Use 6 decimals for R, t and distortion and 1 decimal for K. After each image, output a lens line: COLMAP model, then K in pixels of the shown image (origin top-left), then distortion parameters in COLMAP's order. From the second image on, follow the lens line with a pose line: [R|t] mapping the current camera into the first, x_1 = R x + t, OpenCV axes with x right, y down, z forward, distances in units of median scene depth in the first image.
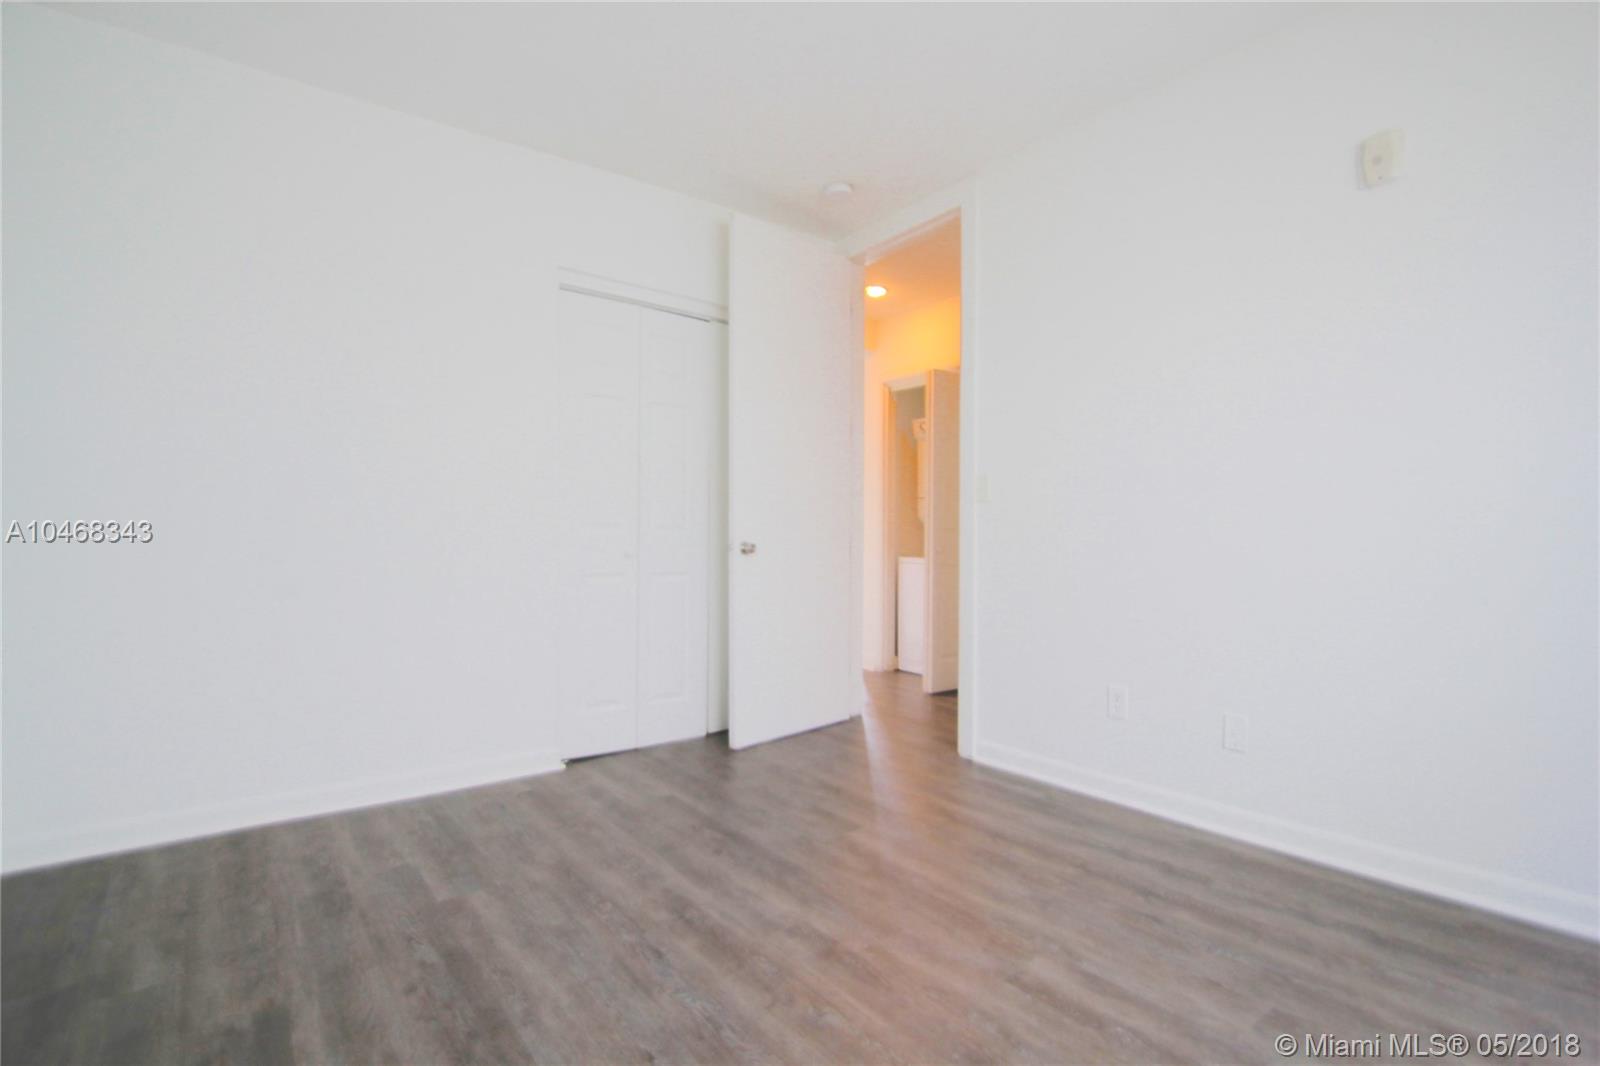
lens RADIAL K [[739.9, 0, 791.3], [0, 739.9, 538.7], [0, 0, 1]] dist [0.013553, -0.018251]
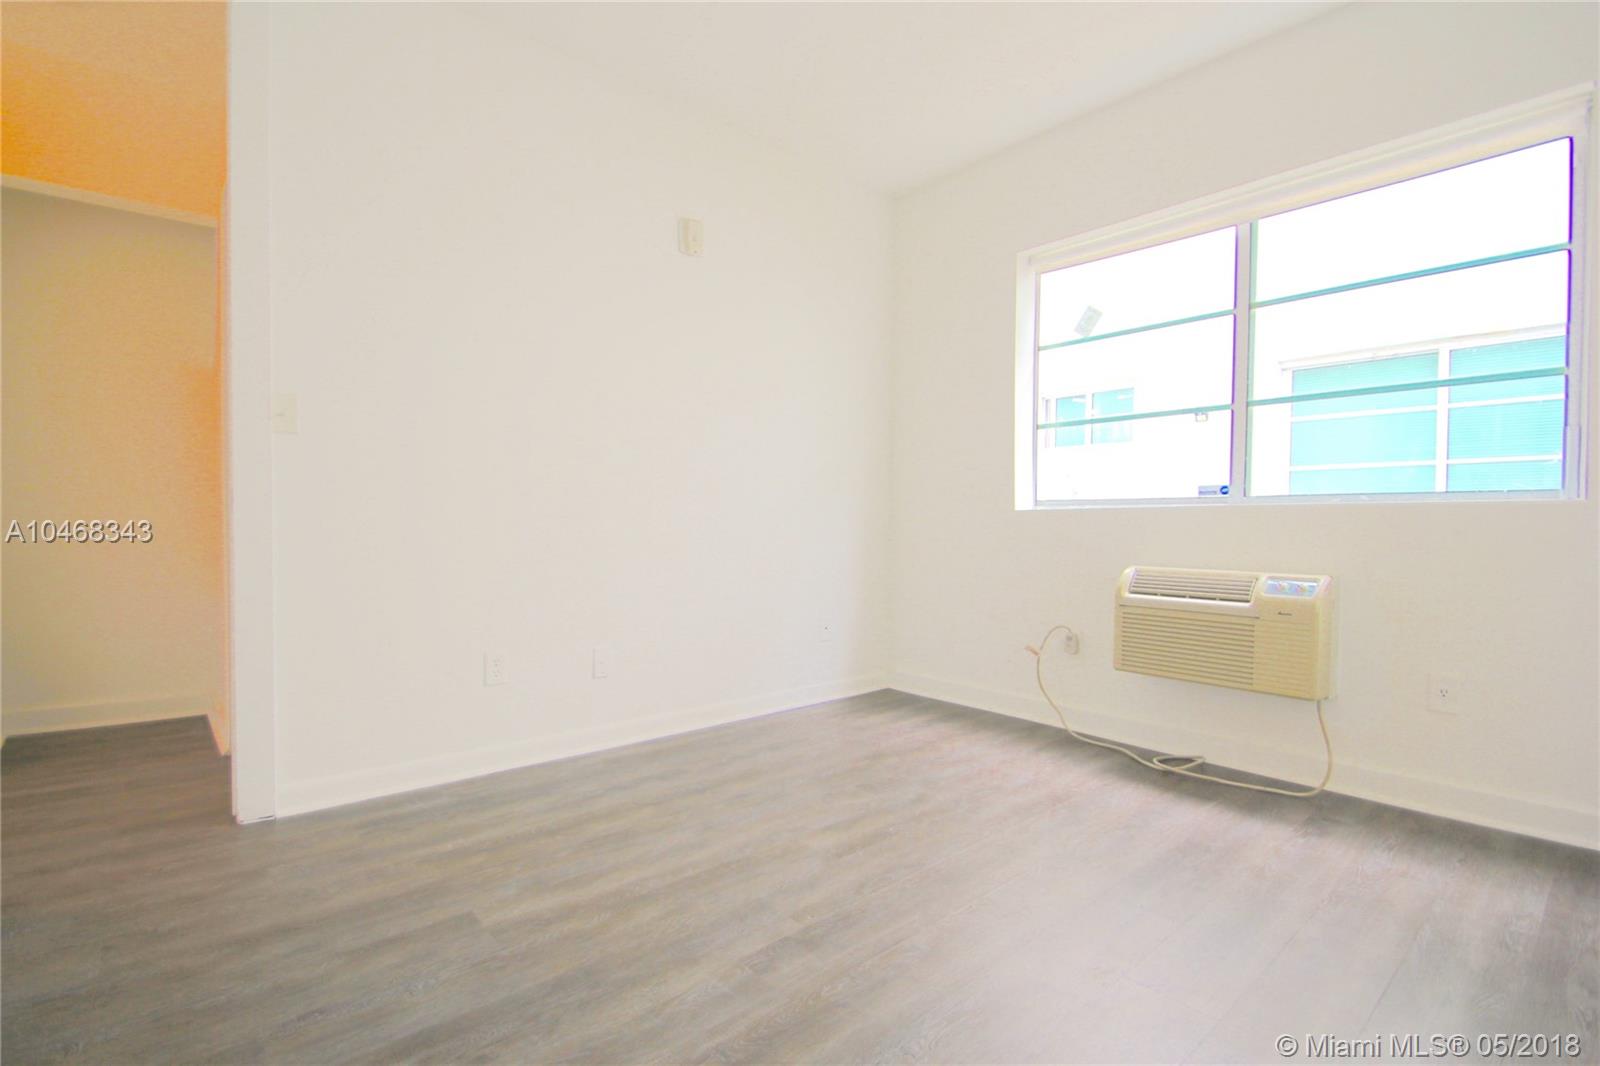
lens RADIAL K [[739.9, 0, 794.4], [0, 739.9, 543.1], [0, 0, 1]] dist [0.013553, -0.018251]
pose [[-0.059486, -0.031098, 0.997745, -0.793264], [-0.012343, 0.999461, 0.030416, 0.040842], [-0.998153, -0.010506, -0.059837, 1.019105]]
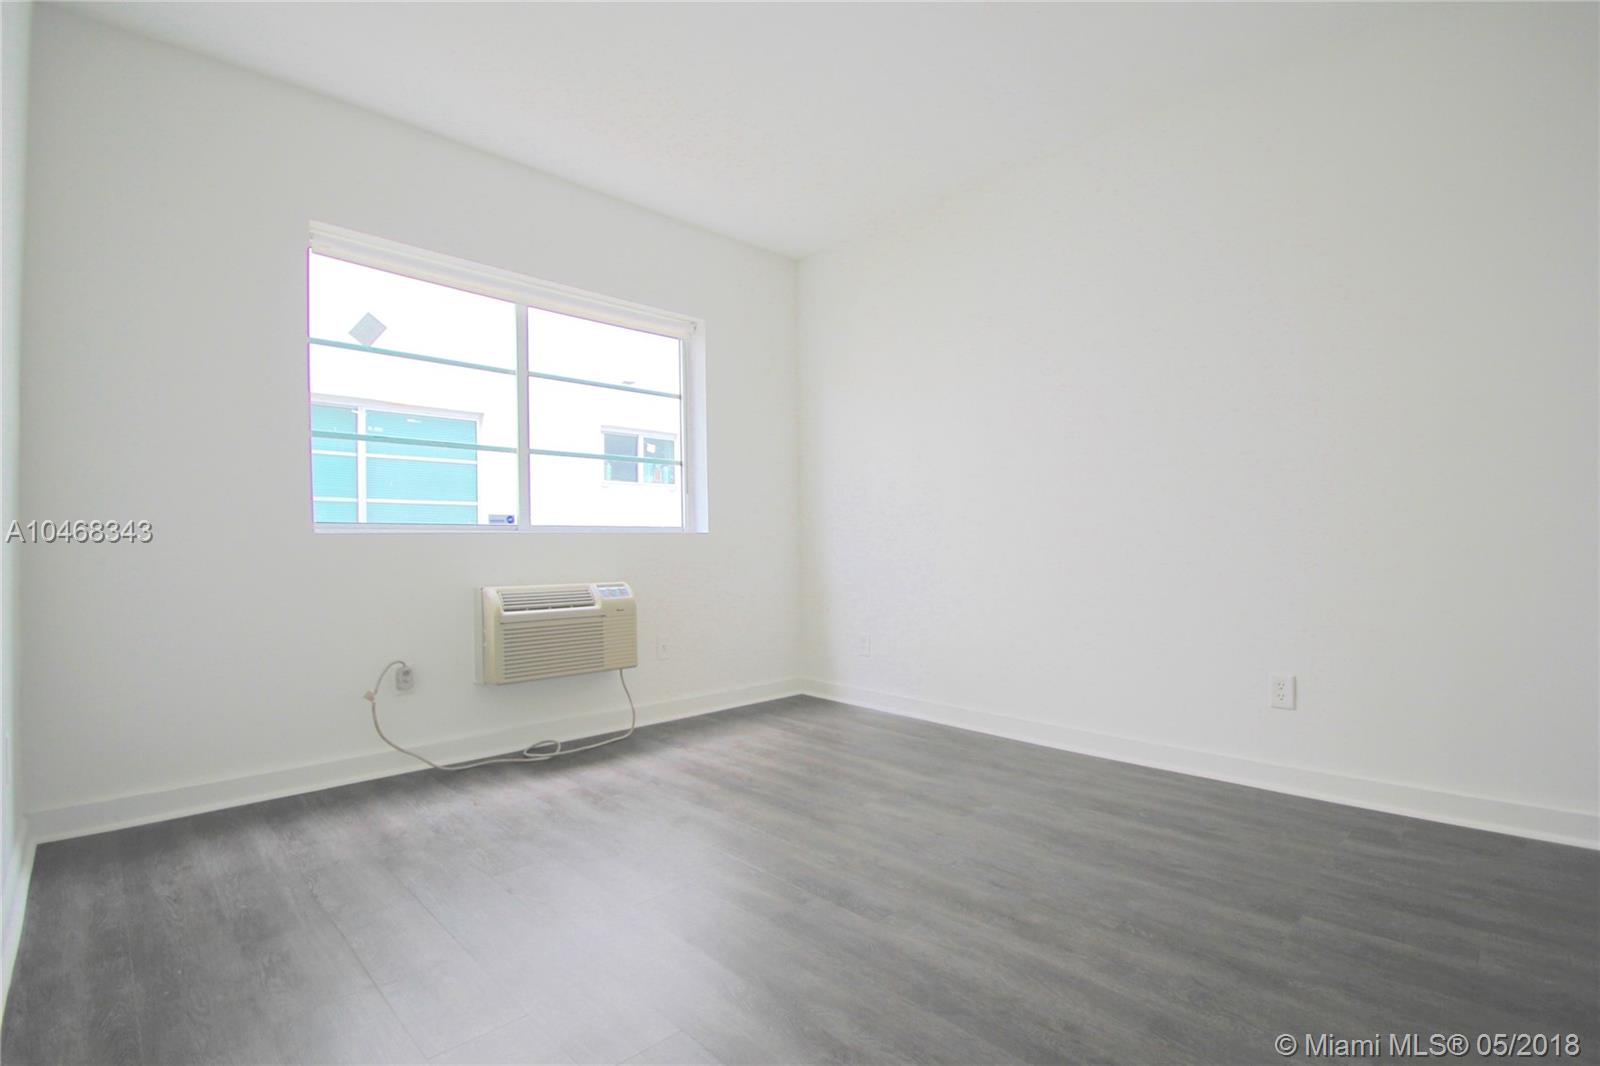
lens RADIAL K [[739.9, 0, 804.7], [0, 739.9, 534.5], [0, 0, 1]] dist [0.013553, -0.018251]
pose [[-0.992415, 0.009822, -0.122541, 0.217268], [0.013655, 0.999442, -0.030477, 0.070246], [0.122174, -0.031919, -0.991995, 1.955089]]
